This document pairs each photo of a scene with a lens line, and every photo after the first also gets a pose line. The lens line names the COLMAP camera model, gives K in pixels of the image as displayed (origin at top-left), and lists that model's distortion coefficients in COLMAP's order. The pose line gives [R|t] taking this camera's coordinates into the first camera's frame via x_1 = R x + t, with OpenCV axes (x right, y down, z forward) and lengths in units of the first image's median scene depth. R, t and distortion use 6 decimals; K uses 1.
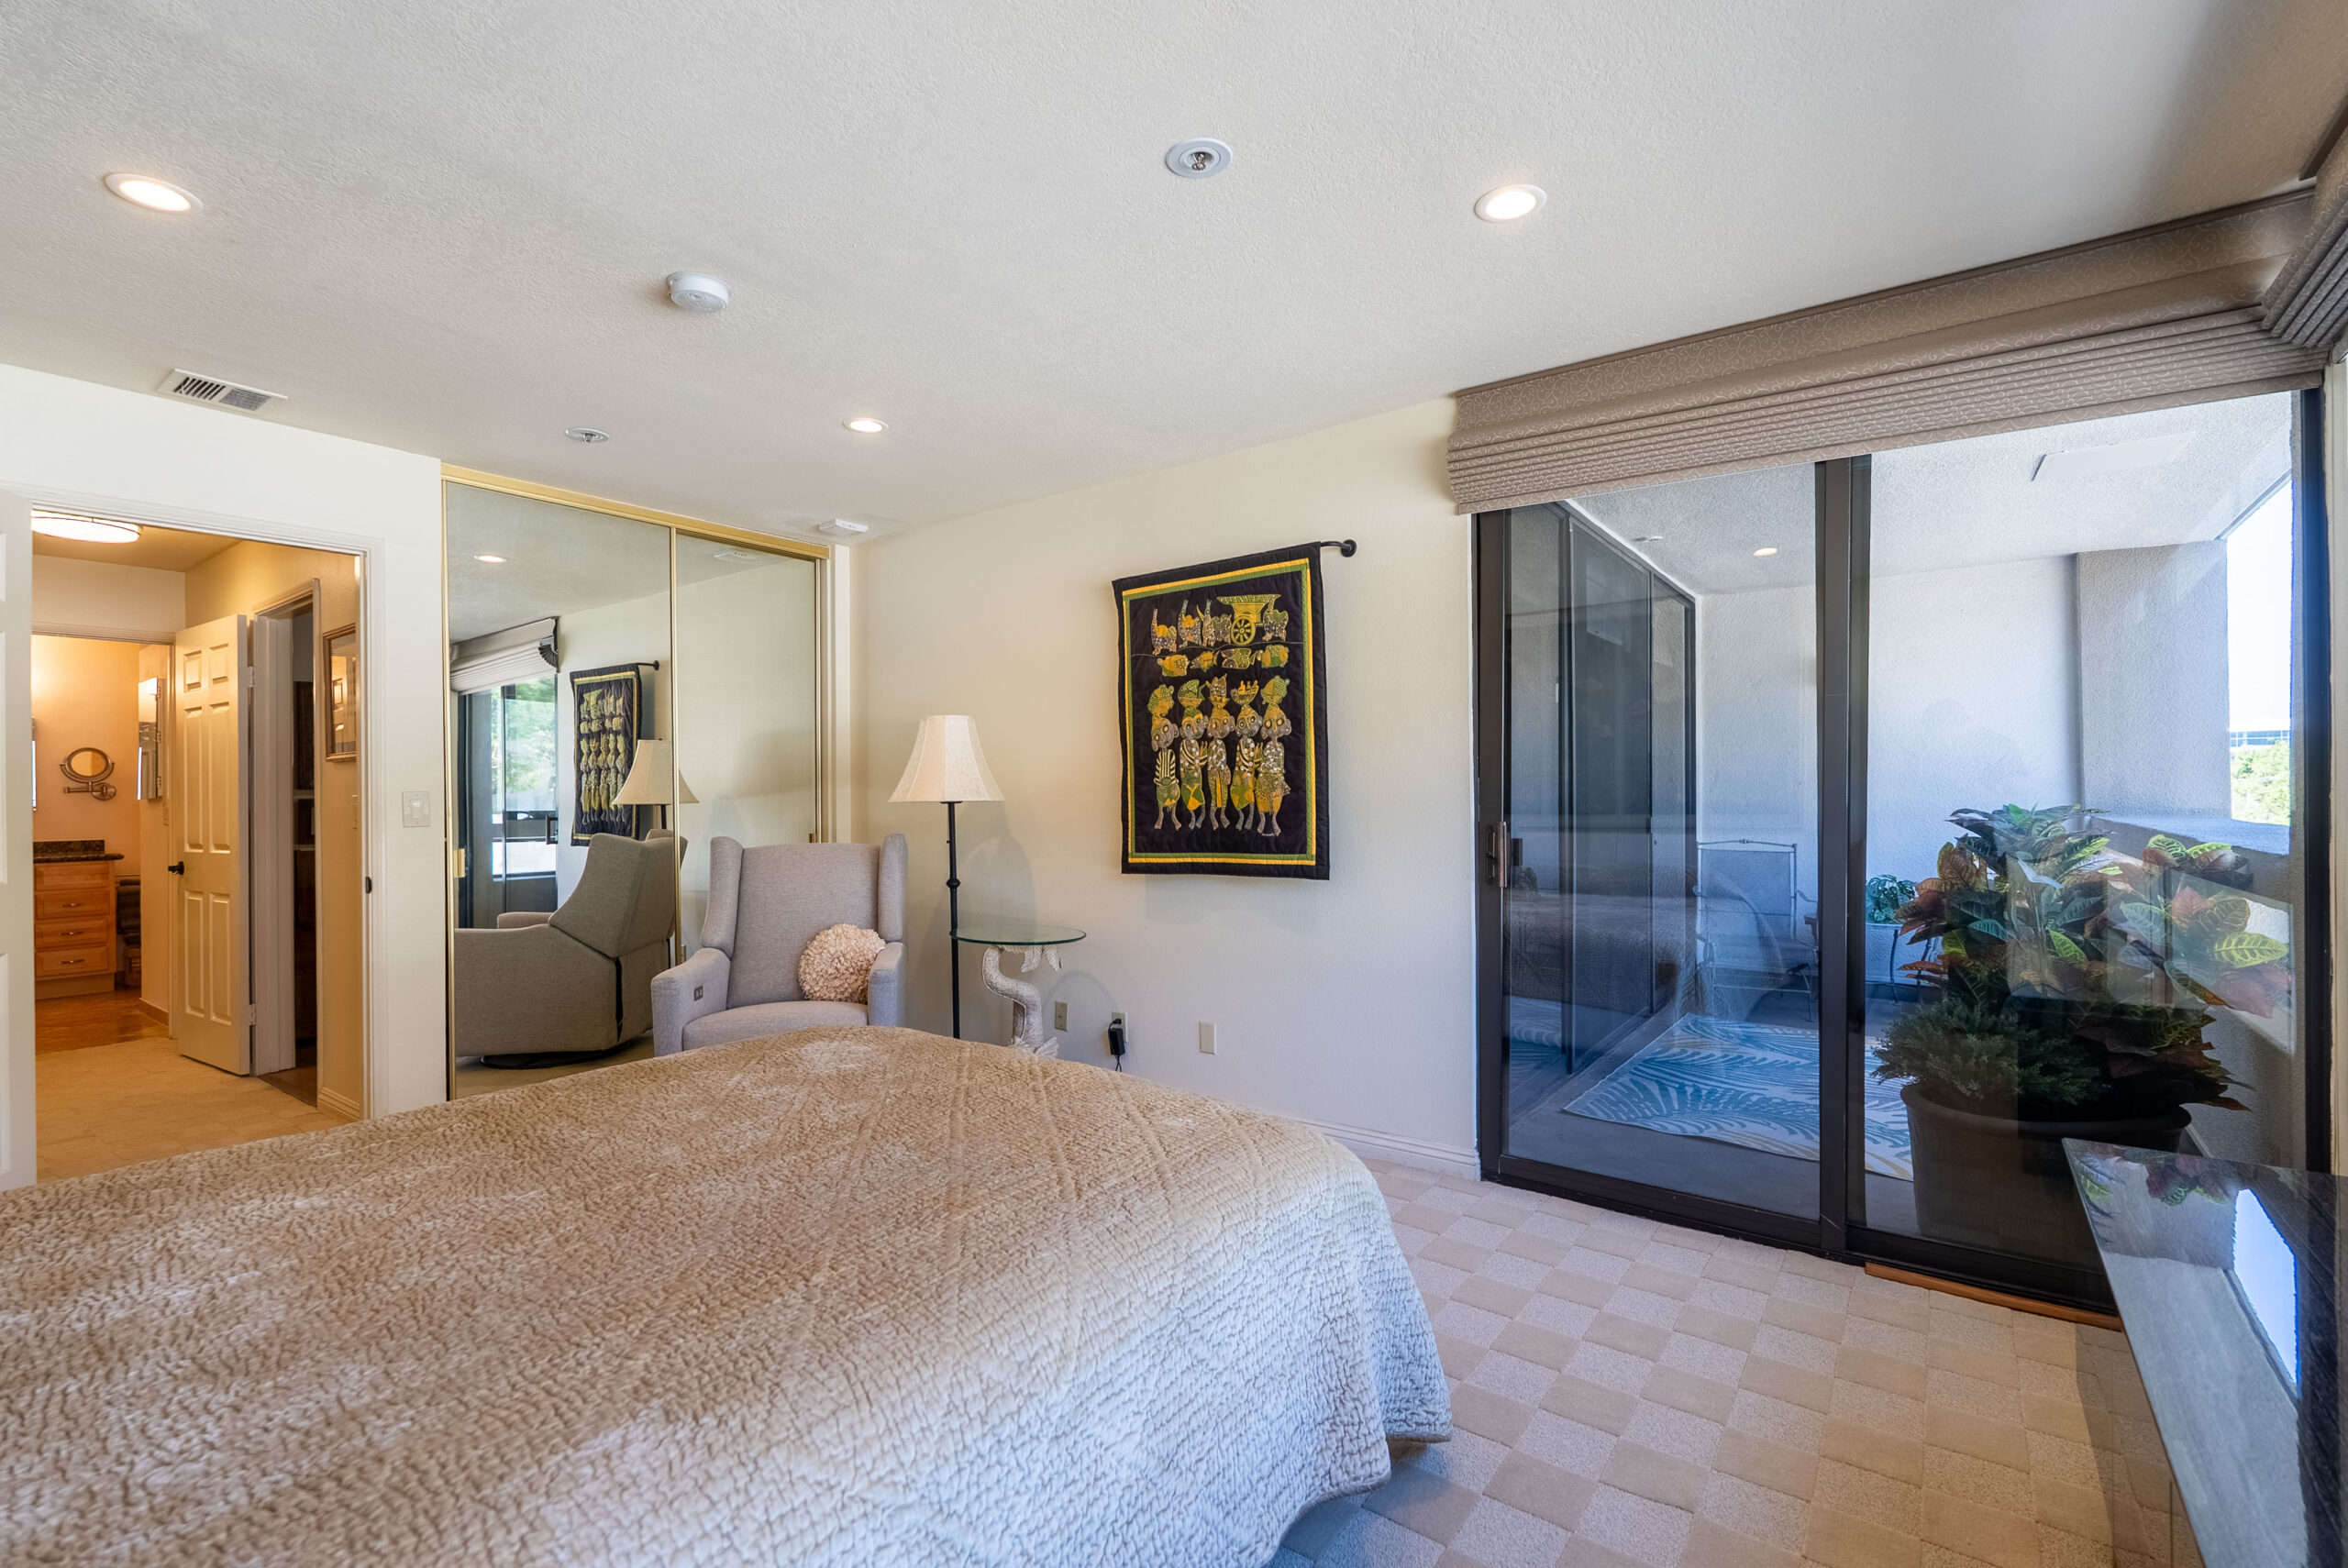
lens RADIAL K [[1032.0, 0, 1170.8], [0, 1032.0, 781.8], [0, 0, 1]] dist [-0.003388, -0.000192]
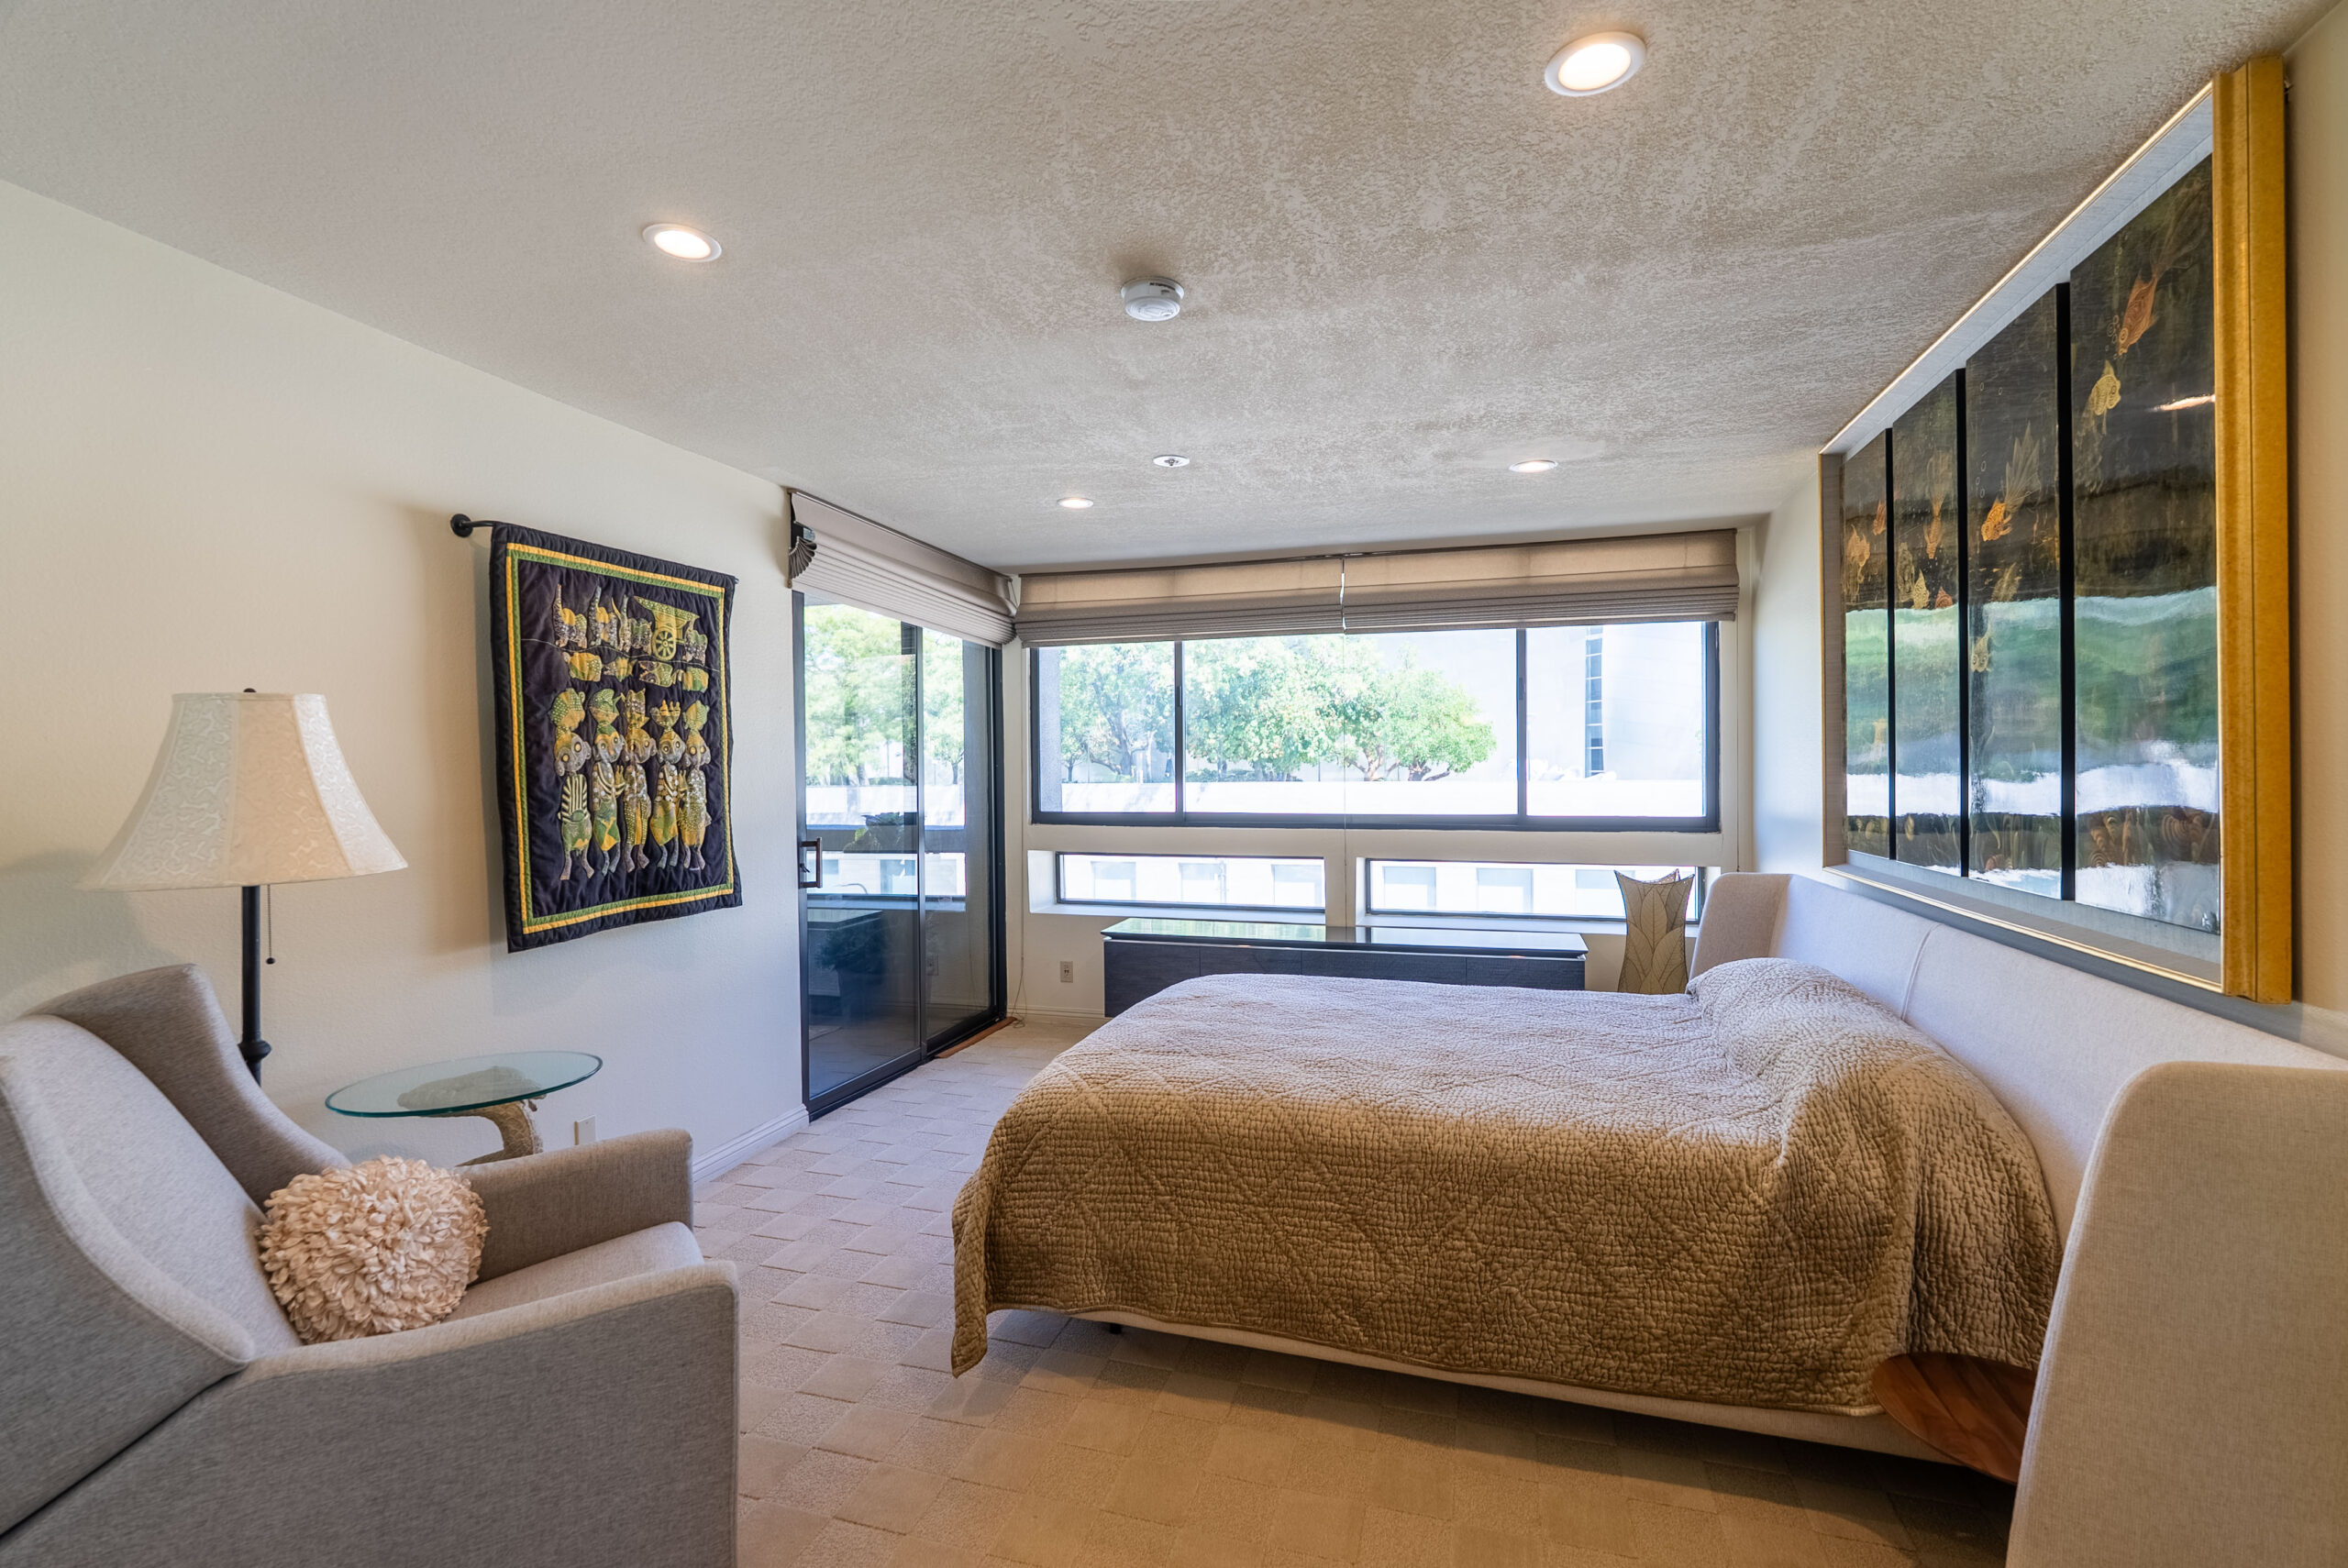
lens RADIAL K [[1042.0, 0, 1175.3], [0, 1042.0, 758.4], [0, 0, 1]] dist [-0.000415, -0.000539]
pose [[-0.342102, 0.019467, 0.939461, -0.913074], [-0.004577, 0.999739, -0.022383, -0.028952], [-0.939652, -0.011957, -0.341924, 0.880837]]
